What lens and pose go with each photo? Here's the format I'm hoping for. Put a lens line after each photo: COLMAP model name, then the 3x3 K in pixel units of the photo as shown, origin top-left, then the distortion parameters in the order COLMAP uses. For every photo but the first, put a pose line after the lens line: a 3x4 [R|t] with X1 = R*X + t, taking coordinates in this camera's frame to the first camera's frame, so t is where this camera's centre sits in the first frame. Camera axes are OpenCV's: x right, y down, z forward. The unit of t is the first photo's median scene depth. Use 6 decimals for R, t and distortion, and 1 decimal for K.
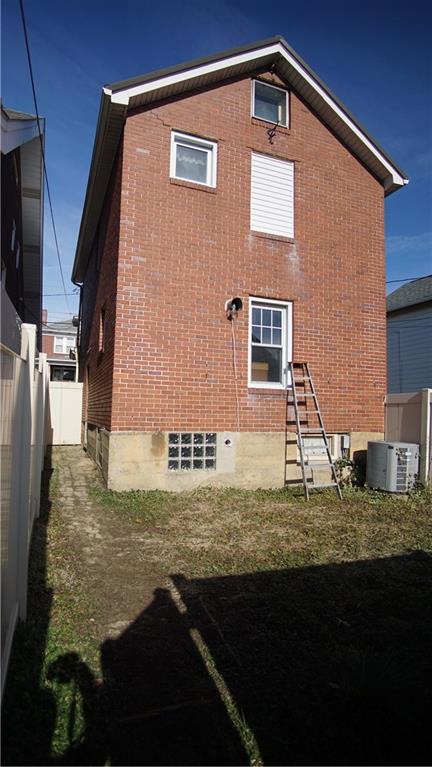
lens RADIAL K [[412.0, 0, 214.5], [0, 412.0, 380.6], [0, 0, 1]] dist [-0.019927, 0.000797]
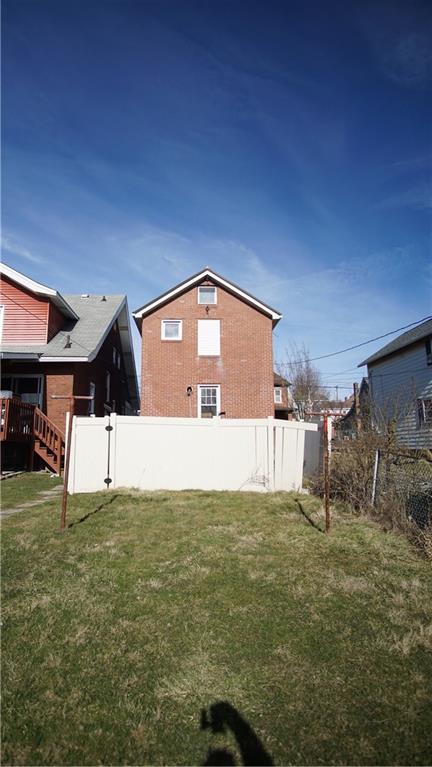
lens RADIAL K [[415.6, 0, 213.2], [0, 415.6, 378.6], [0, 0, 1]] dist [-0.008770, -0.000225]
pose [[0.948550, -0.081835, -0.305868, 0.842137], [0.053695, 0.993606, -0.099322, -0.003346], [0.312041, 0.077788, 0.946879, -1.119042]]
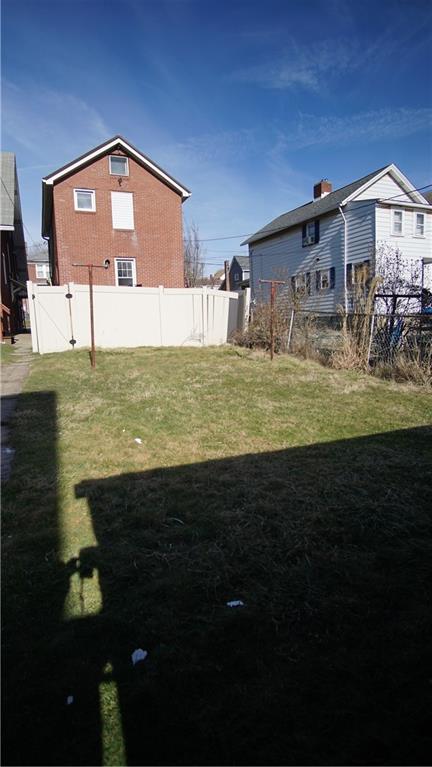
lens RADIAL K [[412.0, 0, 213.1], [0, 412.0, 380.4], [0, 0, 1]] dist [-0.019927, 0.000797]
pose [[0.998586, -0.052594, 0.007727, 0.585908], [0.049725, 0.975557, 0.214049, 0.011409], [-0.018796, -0.213362, 0.976792, -1.473115]]
